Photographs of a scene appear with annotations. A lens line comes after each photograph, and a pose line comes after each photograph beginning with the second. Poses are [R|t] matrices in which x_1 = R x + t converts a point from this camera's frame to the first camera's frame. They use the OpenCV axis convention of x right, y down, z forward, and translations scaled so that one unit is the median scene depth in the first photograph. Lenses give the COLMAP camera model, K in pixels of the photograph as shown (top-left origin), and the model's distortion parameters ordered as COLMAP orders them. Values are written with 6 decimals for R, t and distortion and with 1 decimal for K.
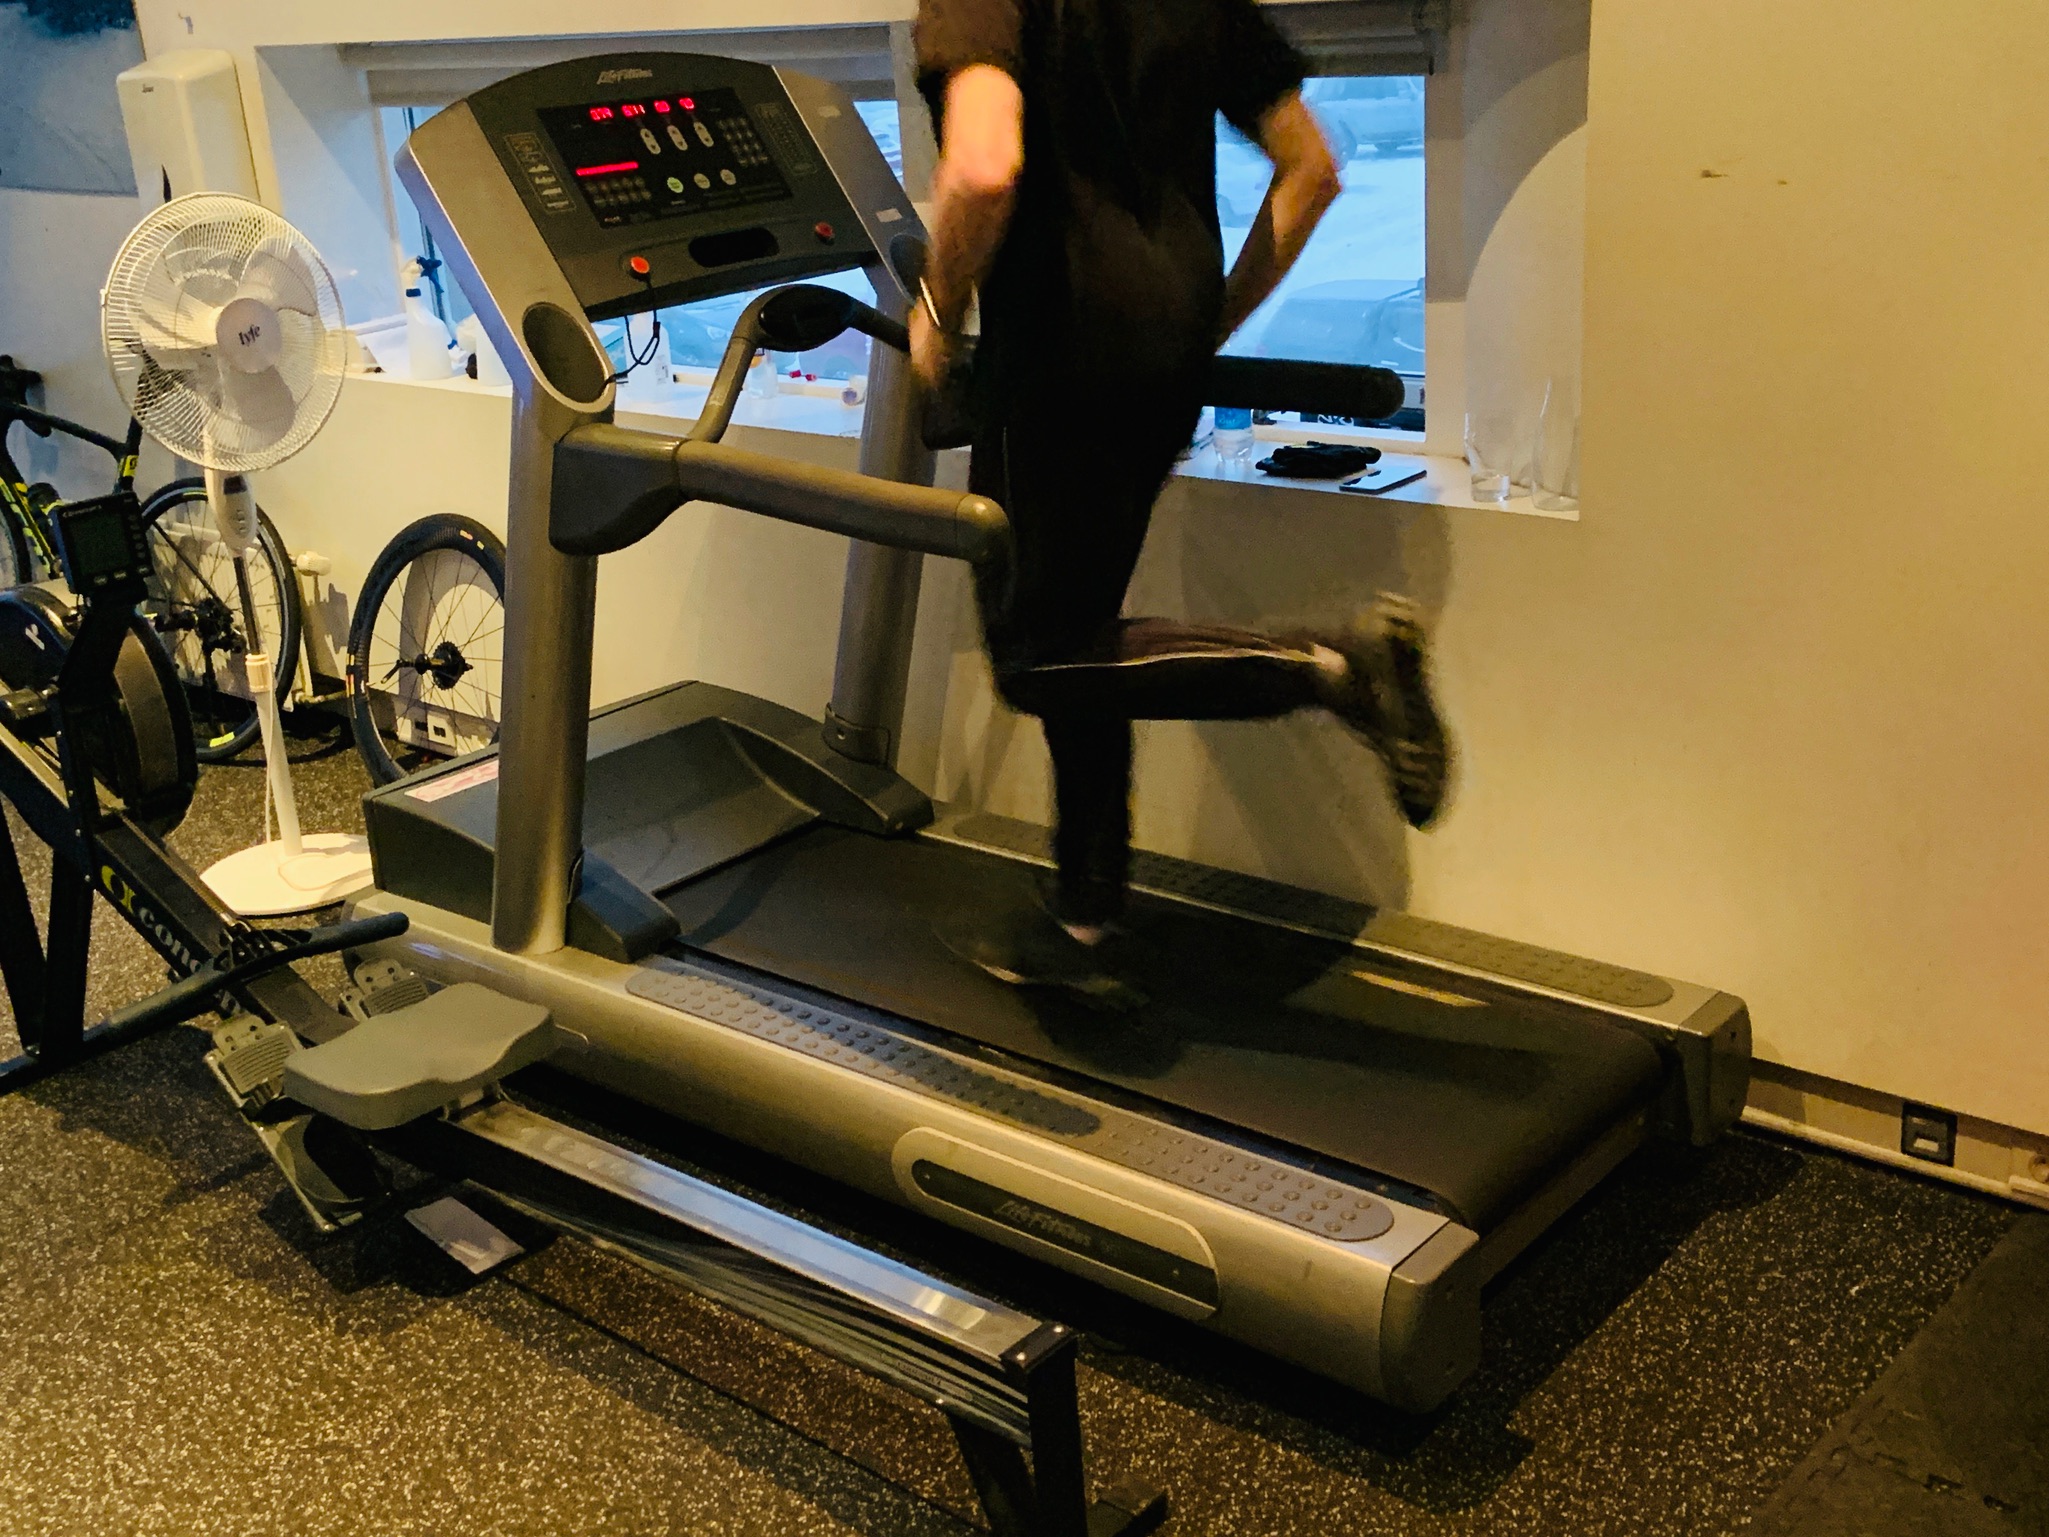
lens RADIAL K [[2293.0, 0, 1024.5], [0, 2293.0, 768.5], [0, 0, 1]] dist [0.091774, -0.012037]
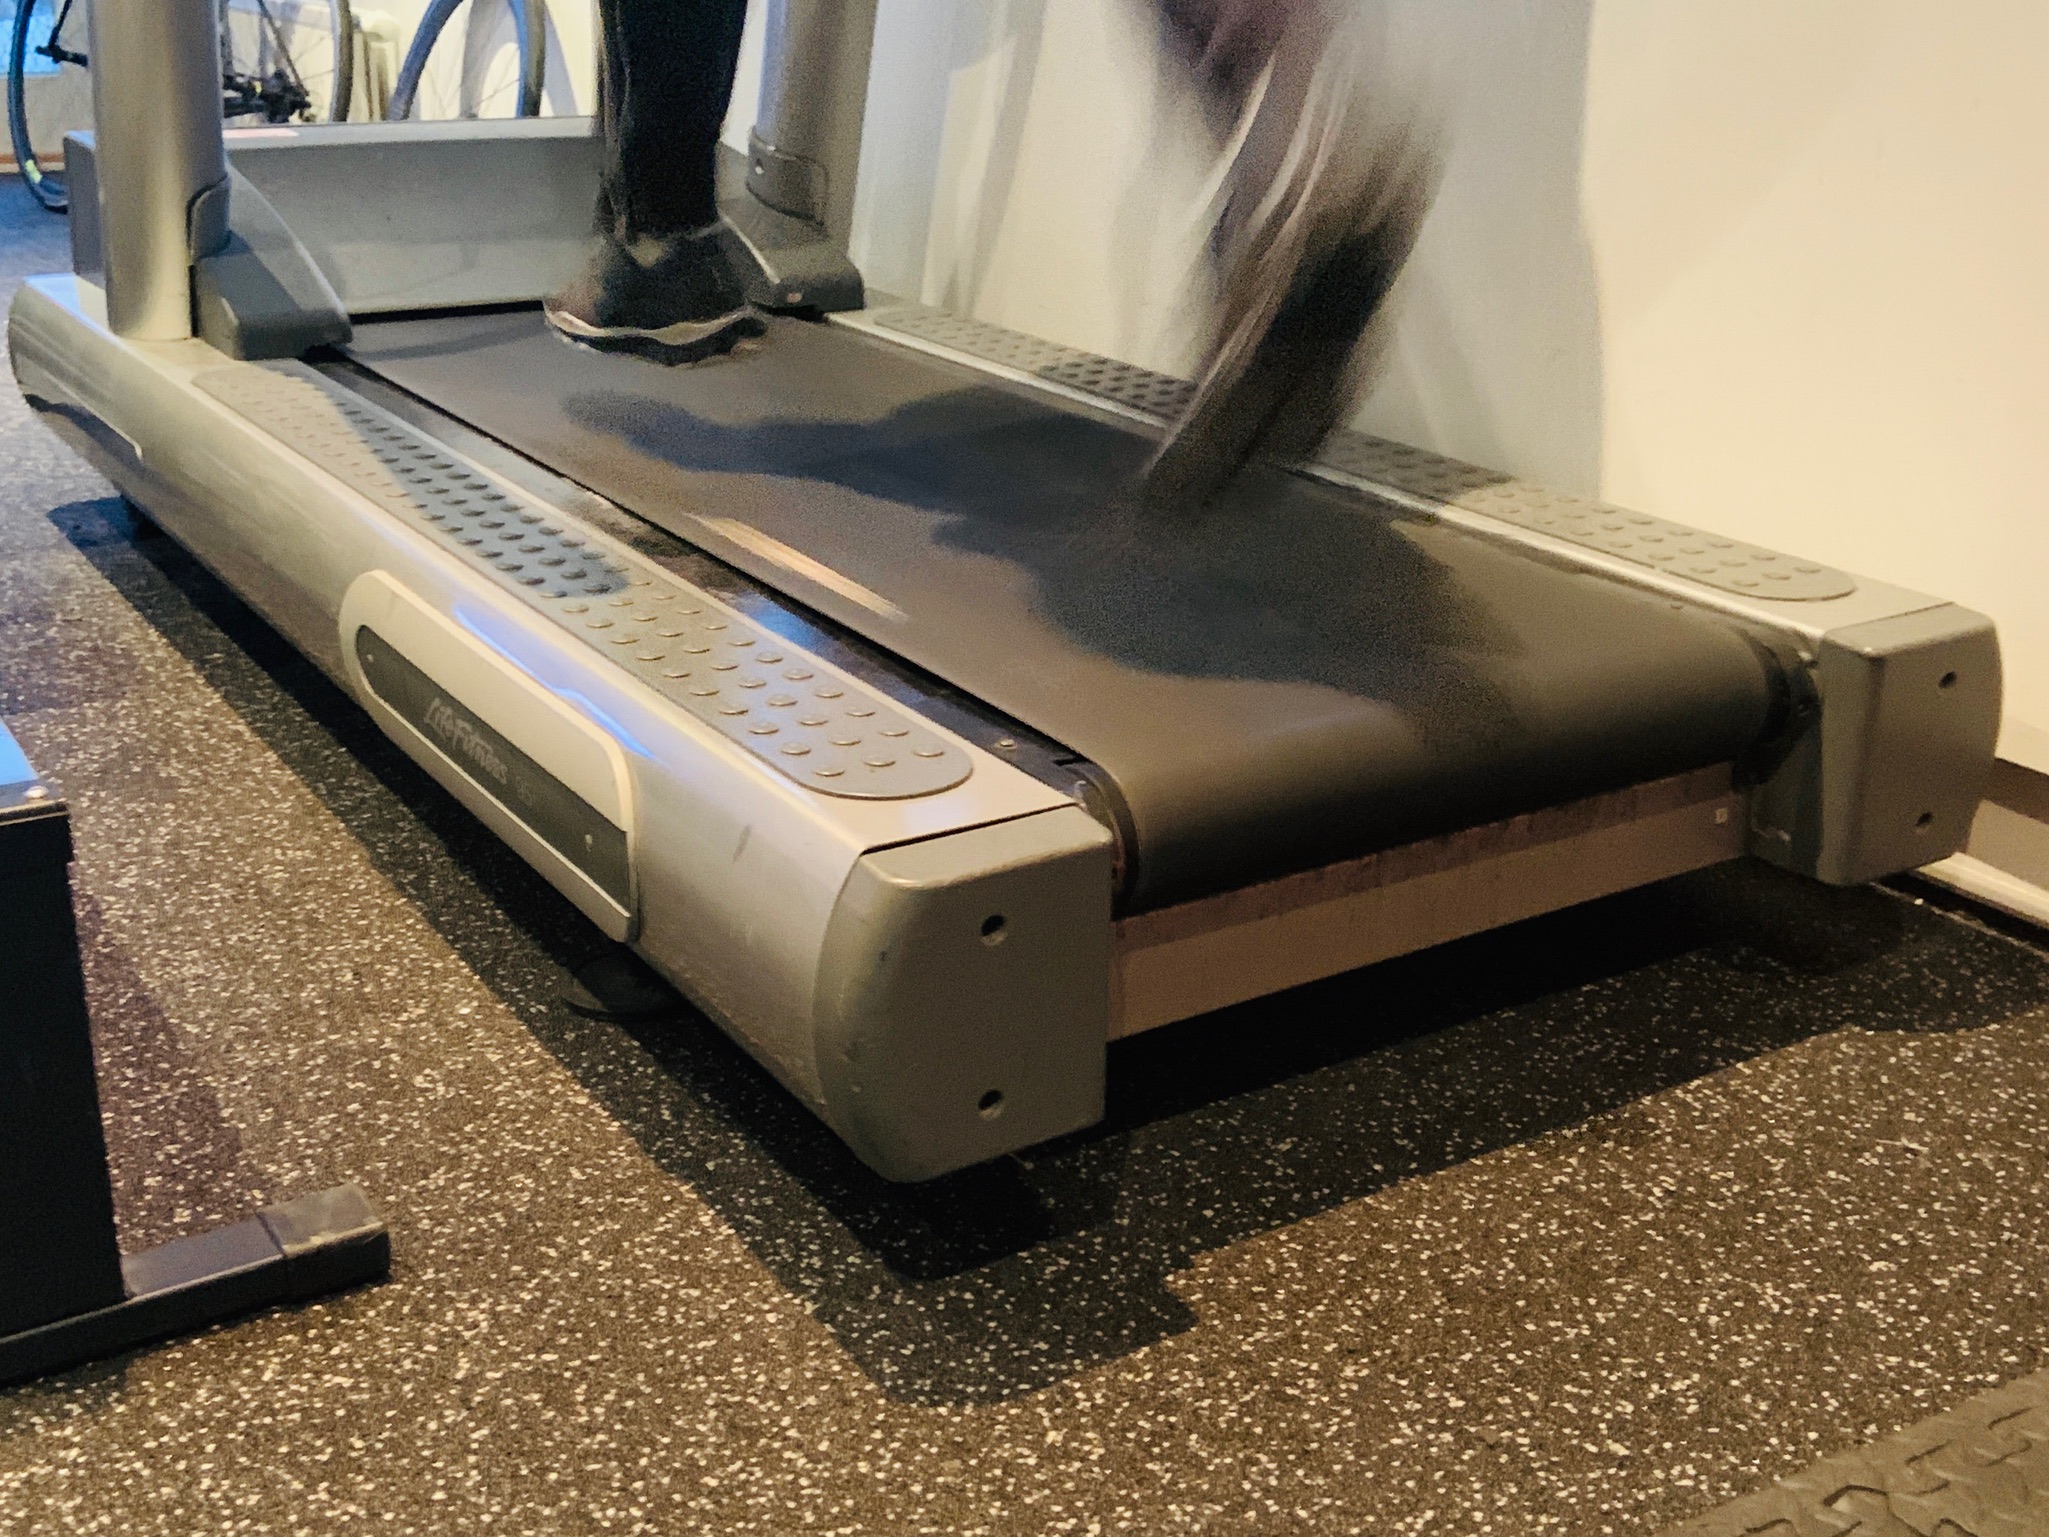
lens RADIAL K [[2293.0, 0, 1024.5], [0, 2293.0, 768.5], [0, 0, 1]] dist [0.091774, -0.012037]
pose [[0.952955, 0.176009, -0.246775, 0.166065], [-0.168945, 0.984372, 0.049688, 0.097074], [0.251664, -0.005659, 0.967798, 0.320234]]
